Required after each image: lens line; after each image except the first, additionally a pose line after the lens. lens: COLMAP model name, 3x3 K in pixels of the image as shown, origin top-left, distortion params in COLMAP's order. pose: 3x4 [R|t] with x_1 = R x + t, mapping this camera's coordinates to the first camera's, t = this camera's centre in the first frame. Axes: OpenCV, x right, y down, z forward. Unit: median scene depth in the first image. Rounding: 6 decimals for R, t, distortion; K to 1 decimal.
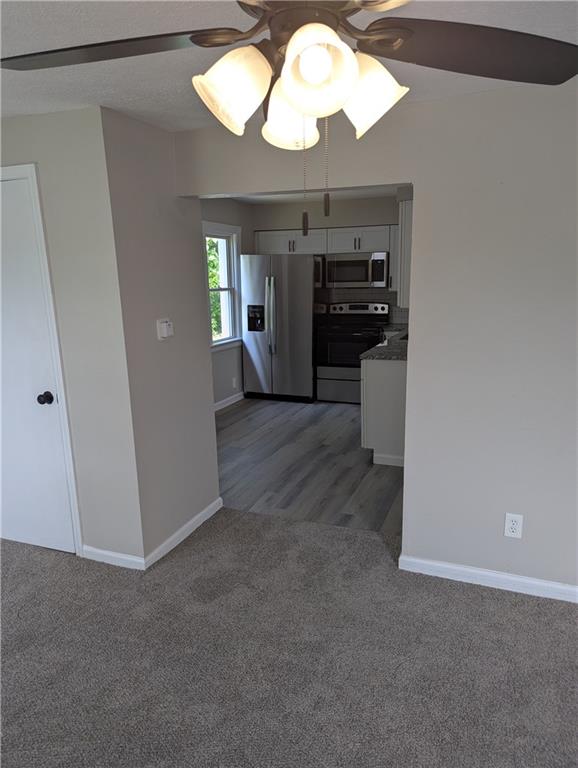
lens RADIAL K [[542.1, 0, 289.0], [0, 542.1, 384.0], [0, 0, 1]] dist [0.093439, -0.085755]
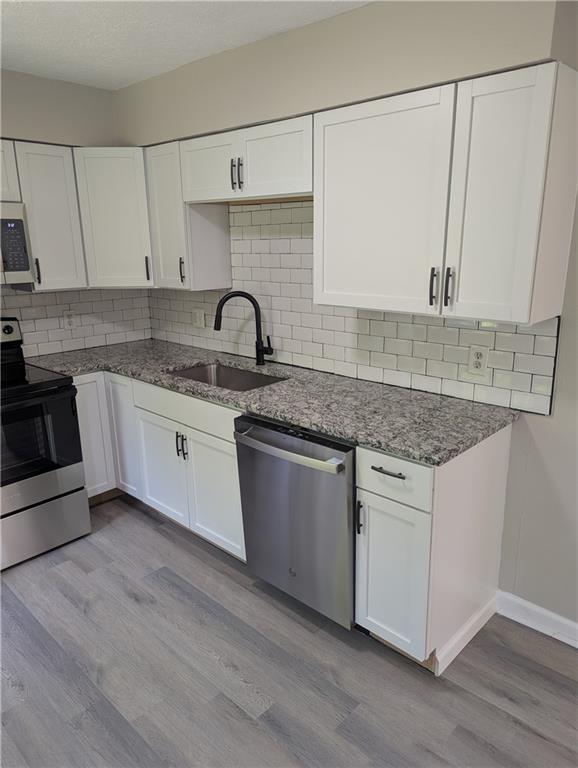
lens RADIAL K [[542.1, 0, 289.0], [0, 542.1, 384.0], [0, 0, 1]] dist [0.093439, -0.085755]
pose [[0.372667, -0.225036, 0.900265, -0.168097], [0.197319, 0.967181, 0.160082, -0.125562], [-0.906744, 0.117982, 0.404841, 0.622969]]
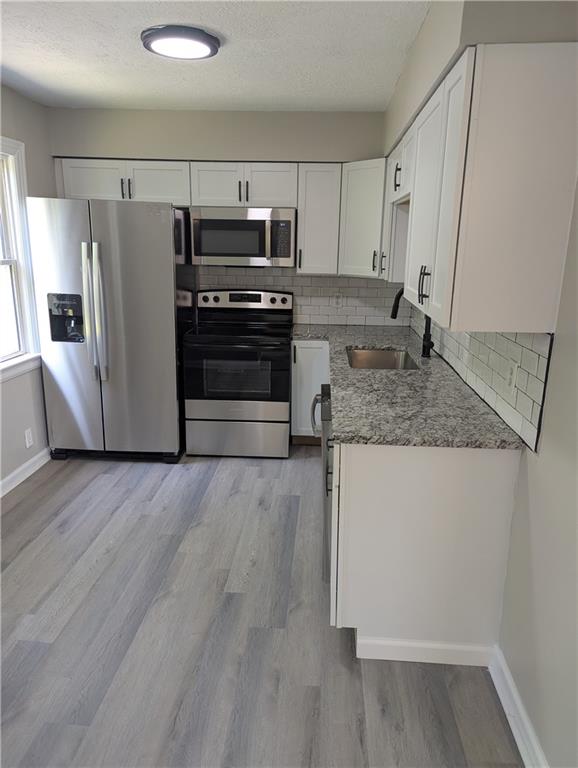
lens RADIAL K [[542.1, 0, 289.0], [0, 542.1, 384.0], [0, 0, 1]] dist [0.093439, -0.085755]
pose [[0.949144, -0.046963, 0.311319, -0.023646], [0.031070, 0.997958, 0.055816, -0.078756], [-0.313305, -0.043304, 0.948665, 0.405338]]
